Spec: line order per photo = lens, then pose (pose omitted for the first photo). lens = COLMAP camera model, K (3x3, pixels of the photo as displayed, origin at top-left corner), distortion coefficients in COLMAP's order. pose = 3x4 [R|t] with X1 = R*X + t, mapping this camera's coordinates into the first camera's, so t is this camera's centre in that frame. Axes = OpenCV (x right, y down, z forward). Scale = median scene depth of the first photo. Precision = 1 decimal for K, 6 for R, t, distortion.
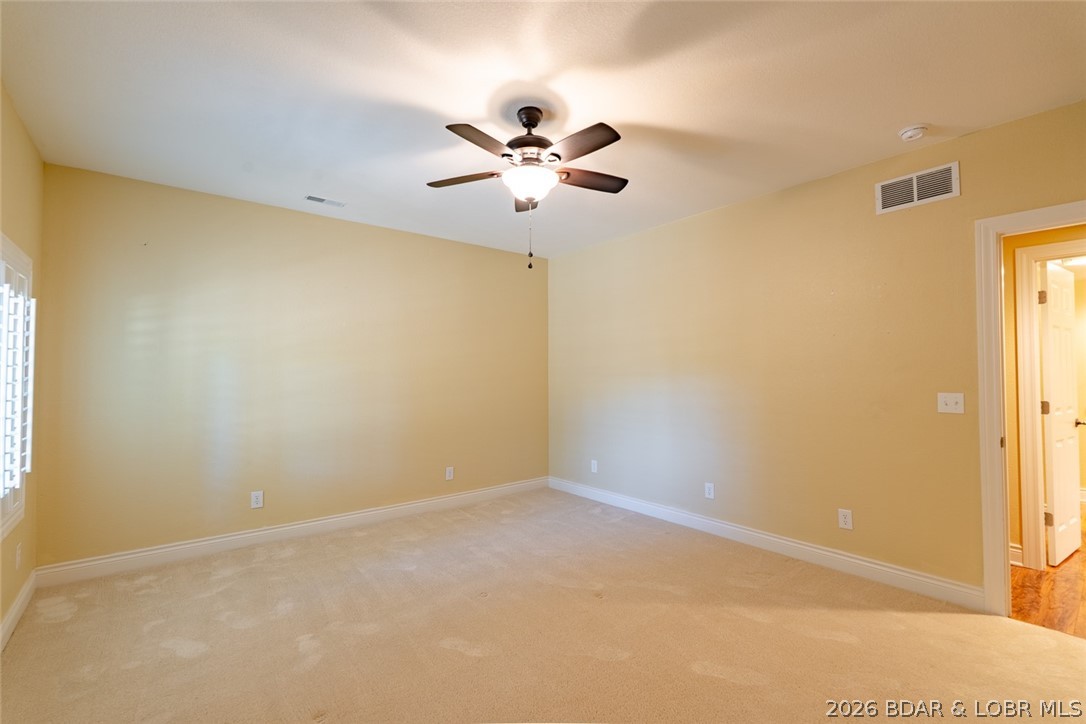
lens RADIAL K [[481.3, 0, 542.9], [0, 481.3, 363.4], [0, 0, 1]] dist [-0.001147, 0.000130]
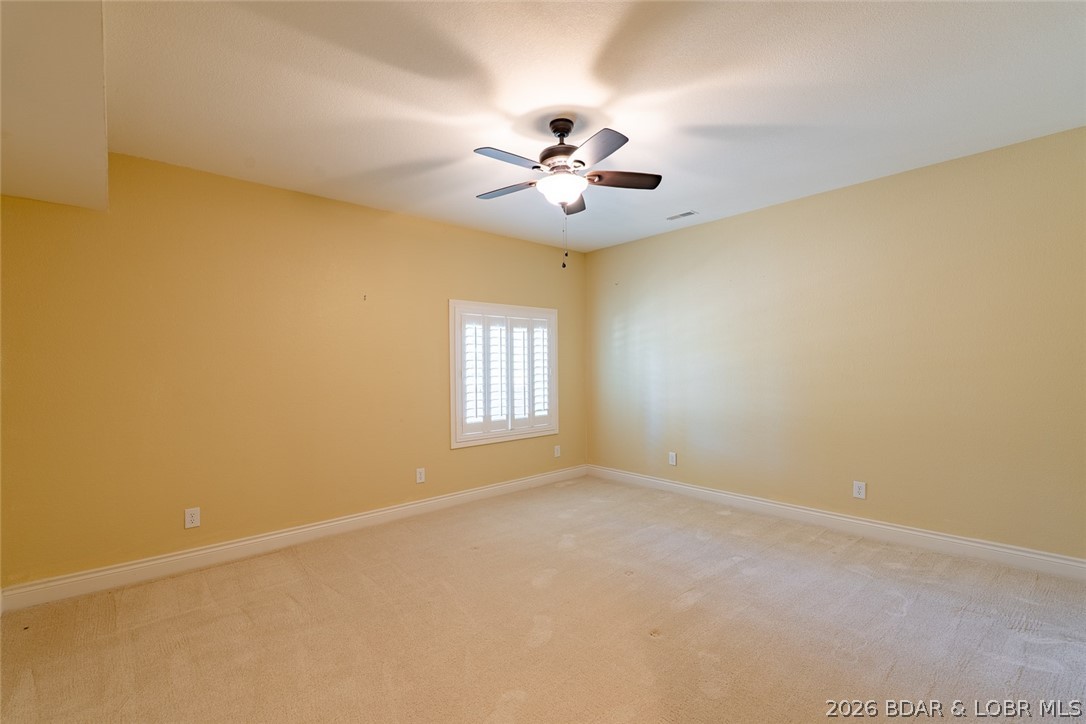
lens RADIAL K [[481.3, 0, 542.9], [0, 481.3, 363.4], [0, 0, 1]] dist [-0.001147, 0.000130]
pose [[0.041085, -0.003962, -0.999148, 0.727232], [0.035813, 0.999355, -0.002490, 0.014026], [0.998514, -0.035680, 0.041200, 0.618857]]
